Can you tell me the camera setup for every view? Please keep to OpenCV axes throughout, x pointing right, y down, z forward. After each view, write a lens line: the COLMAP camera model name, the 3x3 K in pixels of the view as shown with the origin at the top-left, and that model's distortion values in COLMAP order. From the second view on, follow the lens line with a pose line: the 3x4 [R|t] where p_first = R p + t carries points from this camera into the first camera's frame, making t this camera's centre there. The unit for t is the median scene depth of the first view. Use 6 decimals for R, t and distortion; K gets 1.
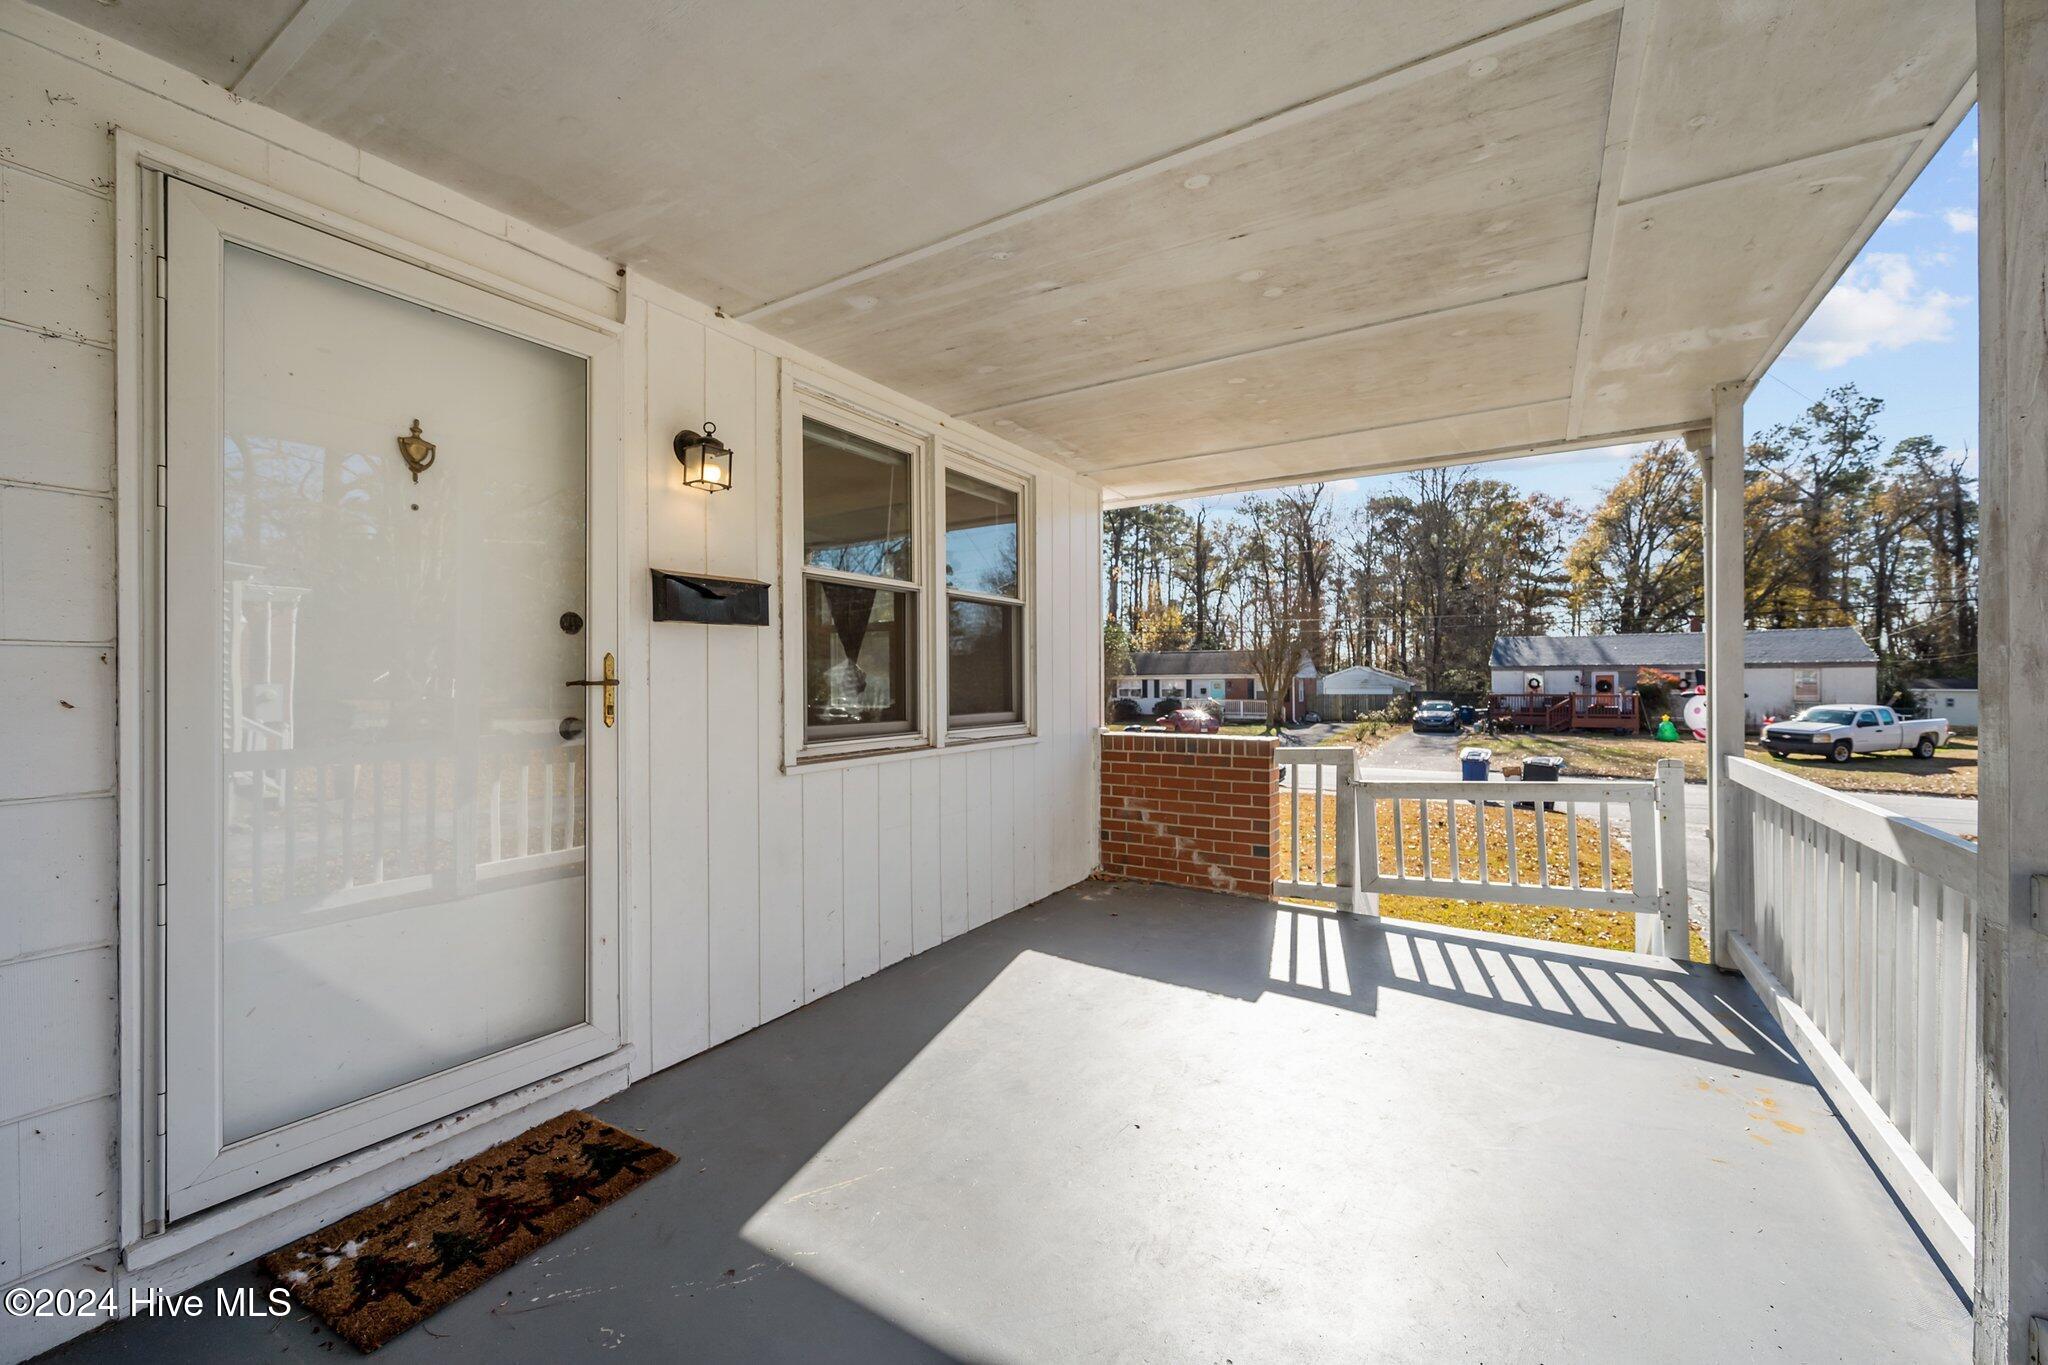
lens RADIAL K [[813.5, 0, 1024.0], [0, 813.5, 682.5], [0, 0, 1]] dist [0.000031, 0.000009]
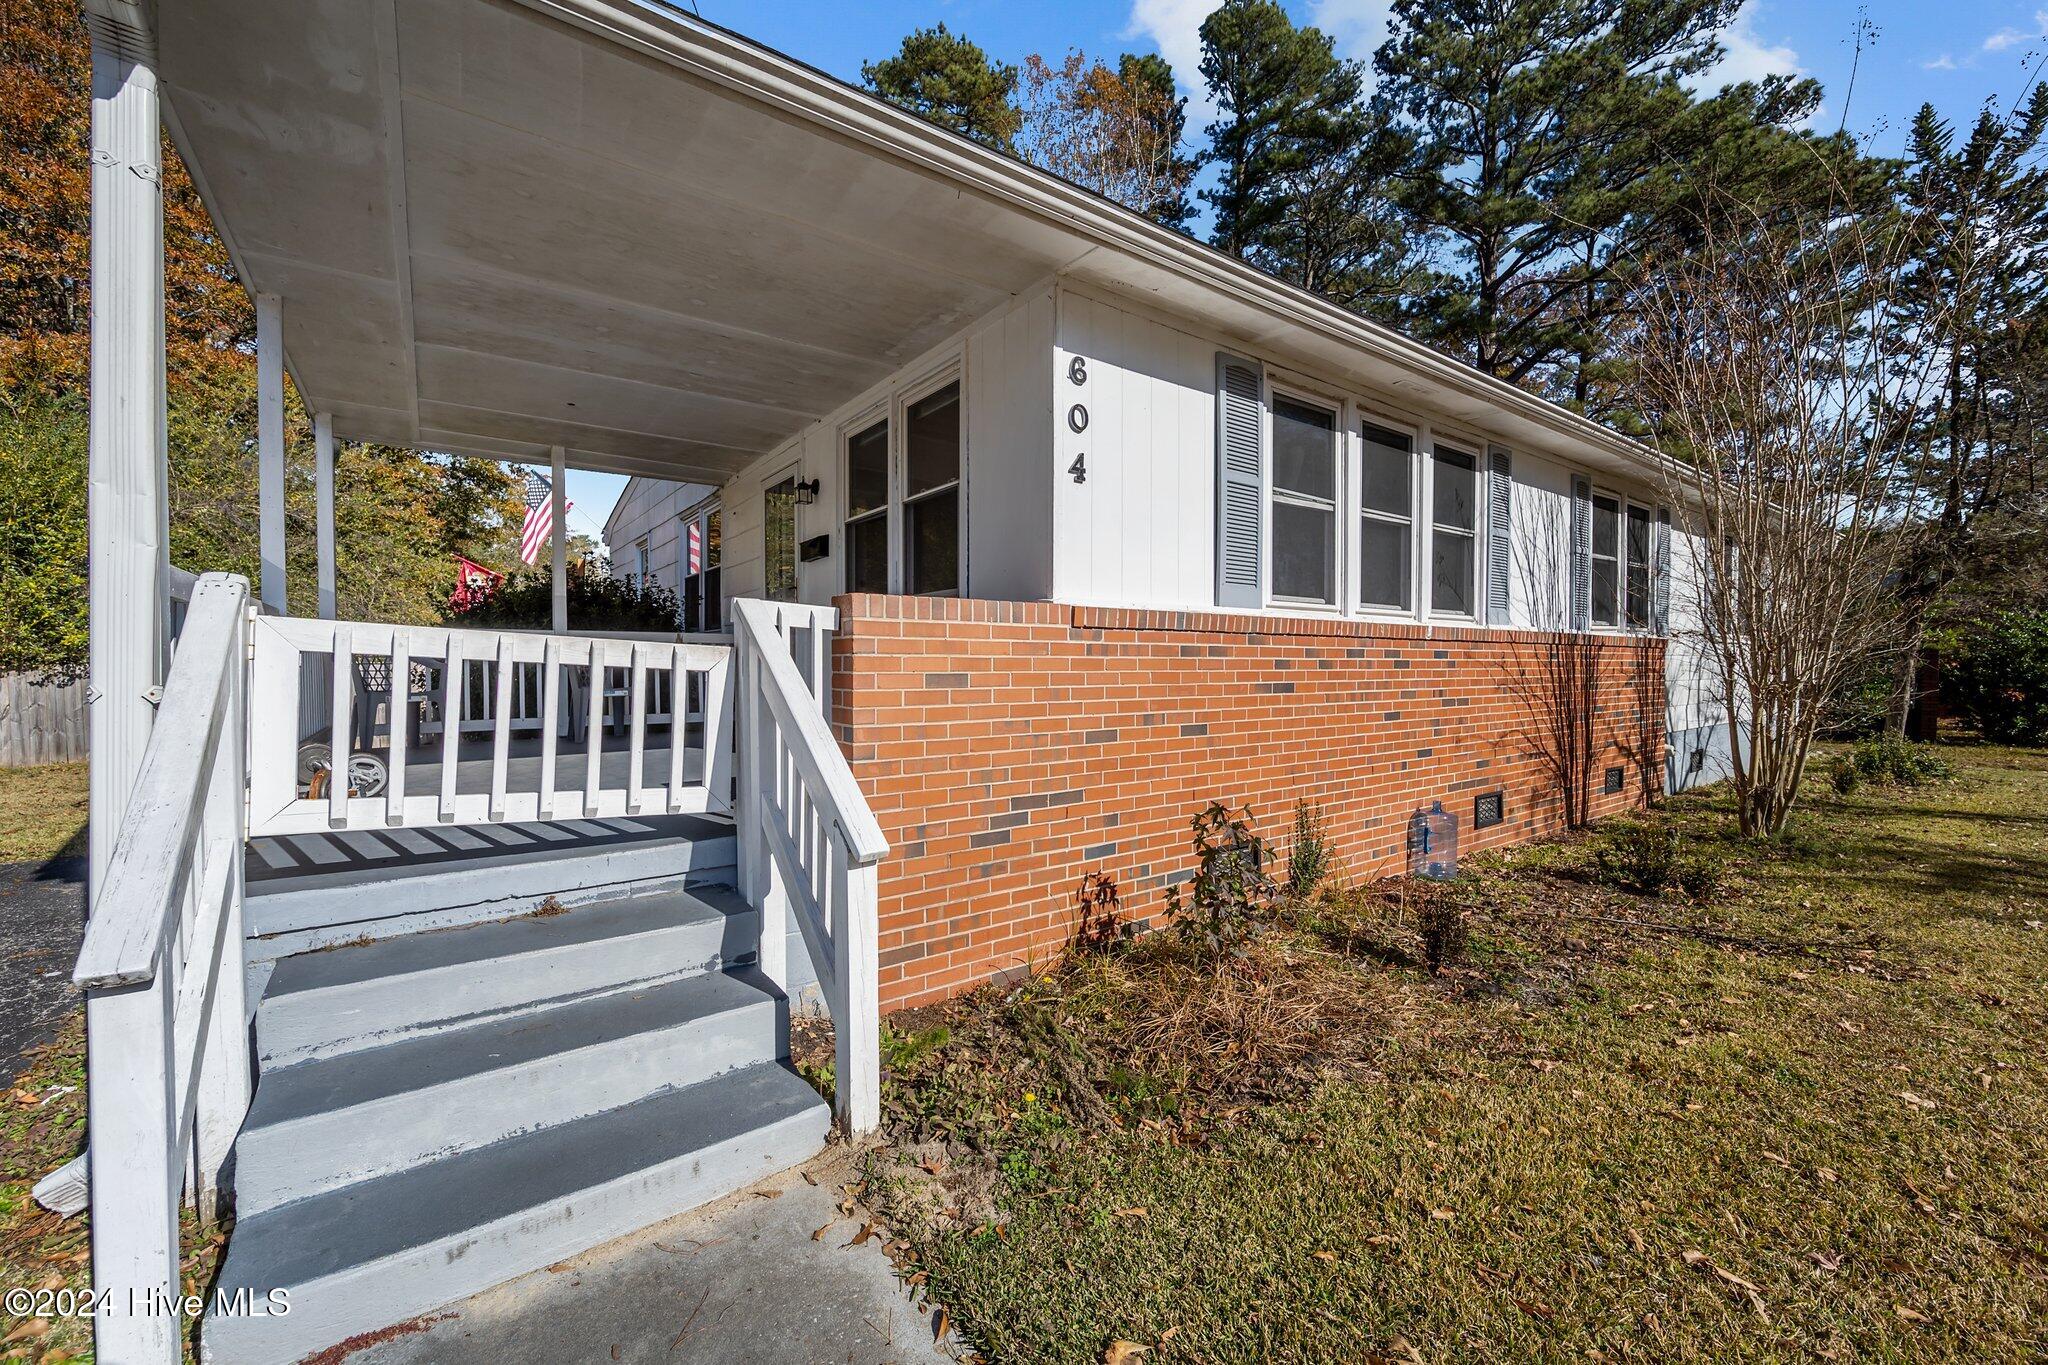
lens RADIAL K [[809.3, 0, 1024.0], [0, 809.3, 682.5], [0, 0, 1]] dist [0.000288, -0.000022]
pose [[-0.374107, 0.024705, -0.927057, 1.574357], [0.001733, 0.999662, 0.025940, 0.226508], [0.927384, 0.008098, -0.374023, 2.464497]]
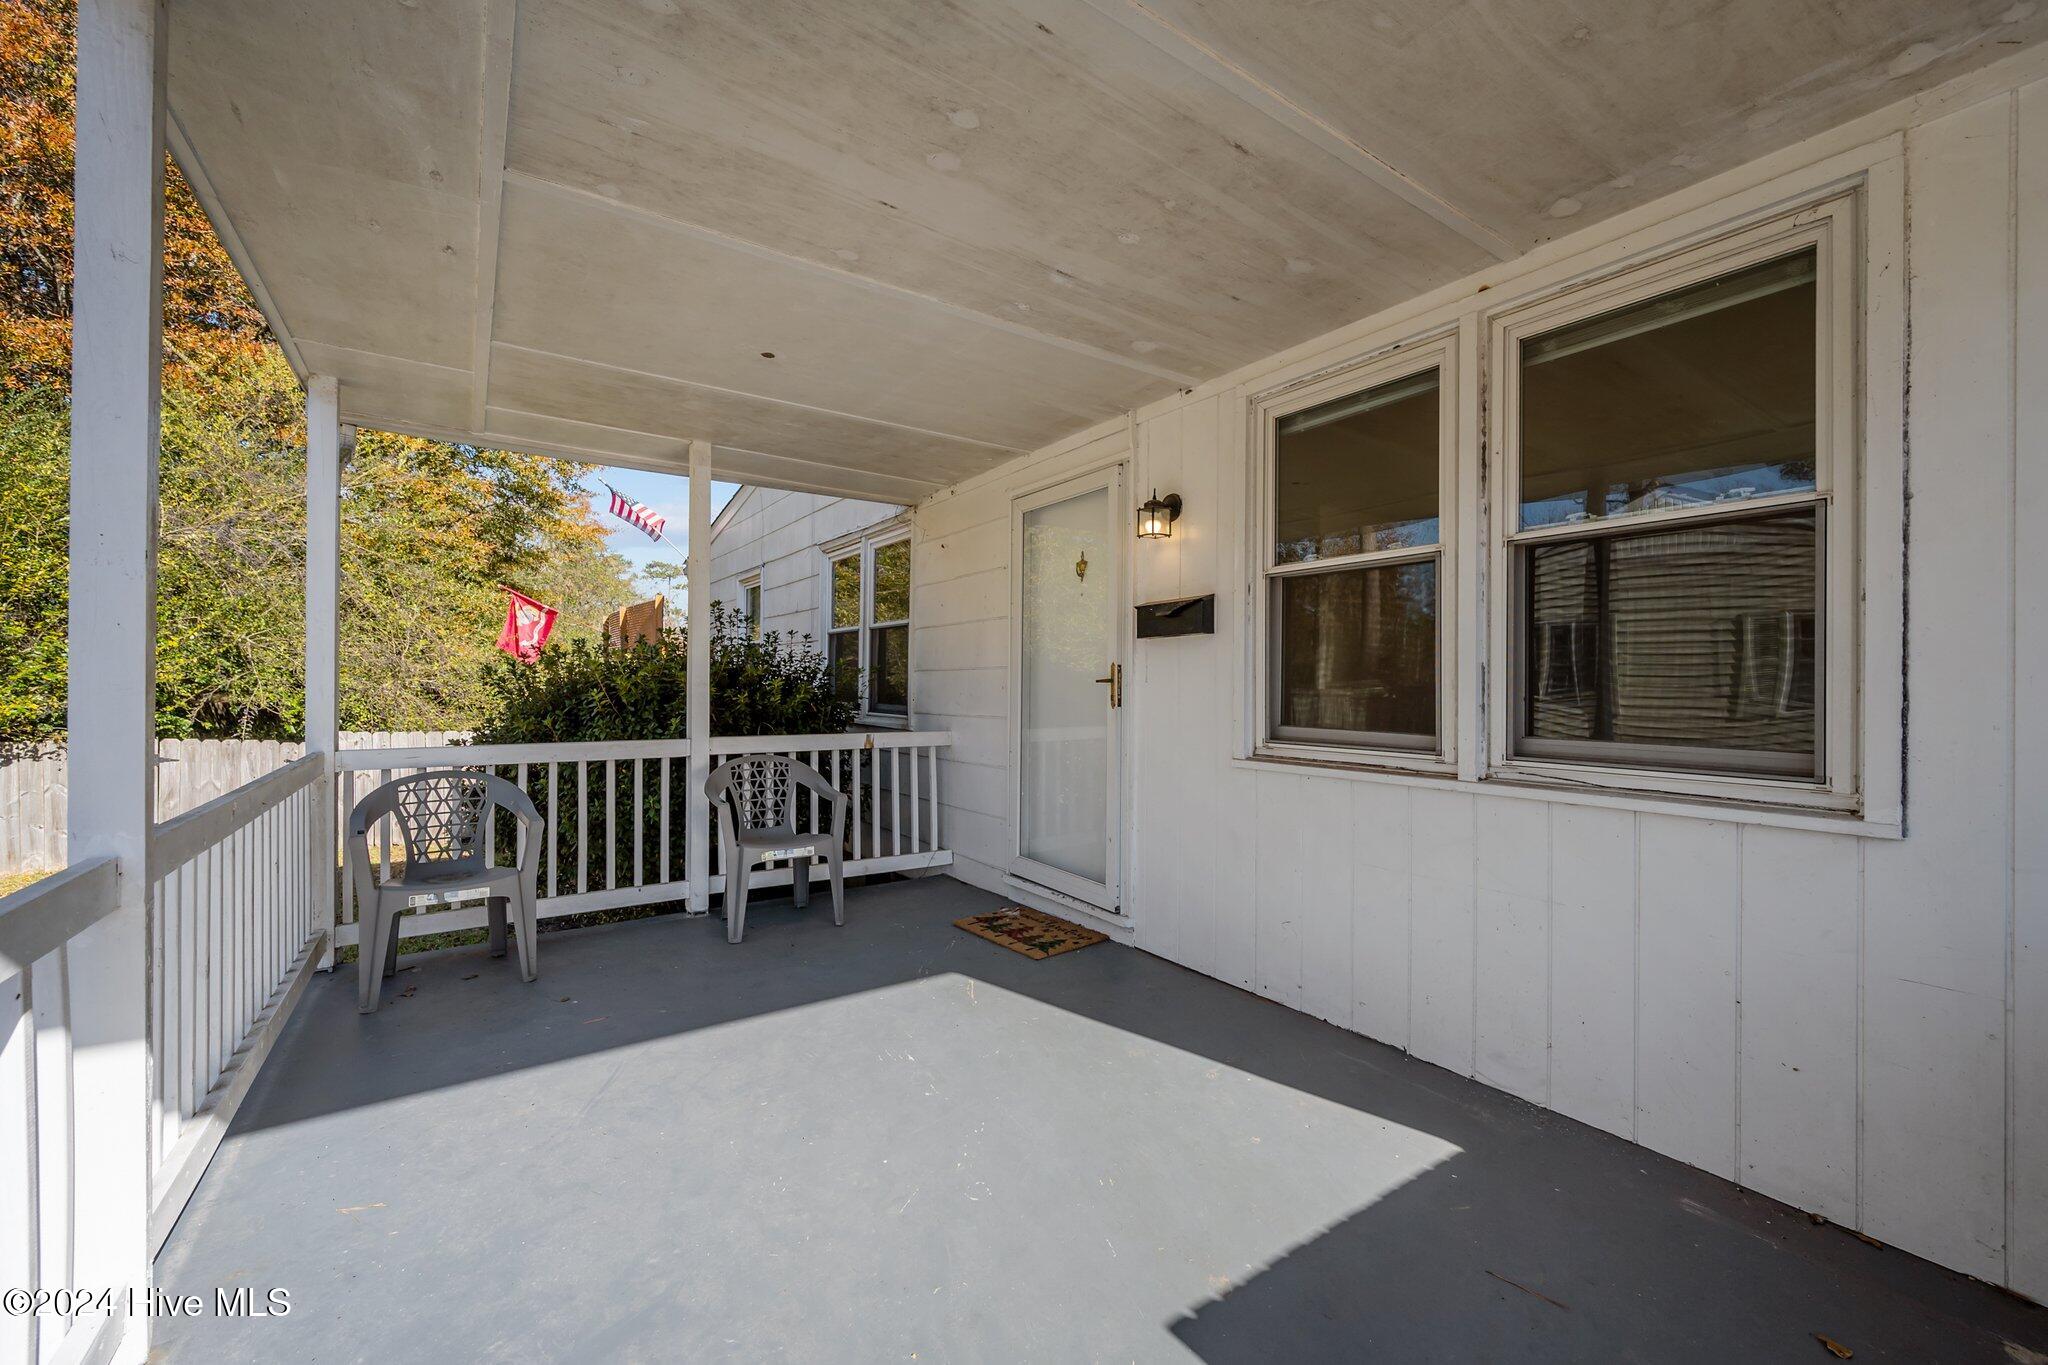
lens RADIAL K [[809.3, 0, 1024.0], [0, 809.3, 682.5], [0, 0, 1]] dist [0.000288, -0.000022]
pose [[-0.398984, -0.001757, -0.916956, 0.914598], [-0.007502, 0.999971, 0.001348, 0.001751], [0.916927, 0.007417, -0.398985, 1.314597]]
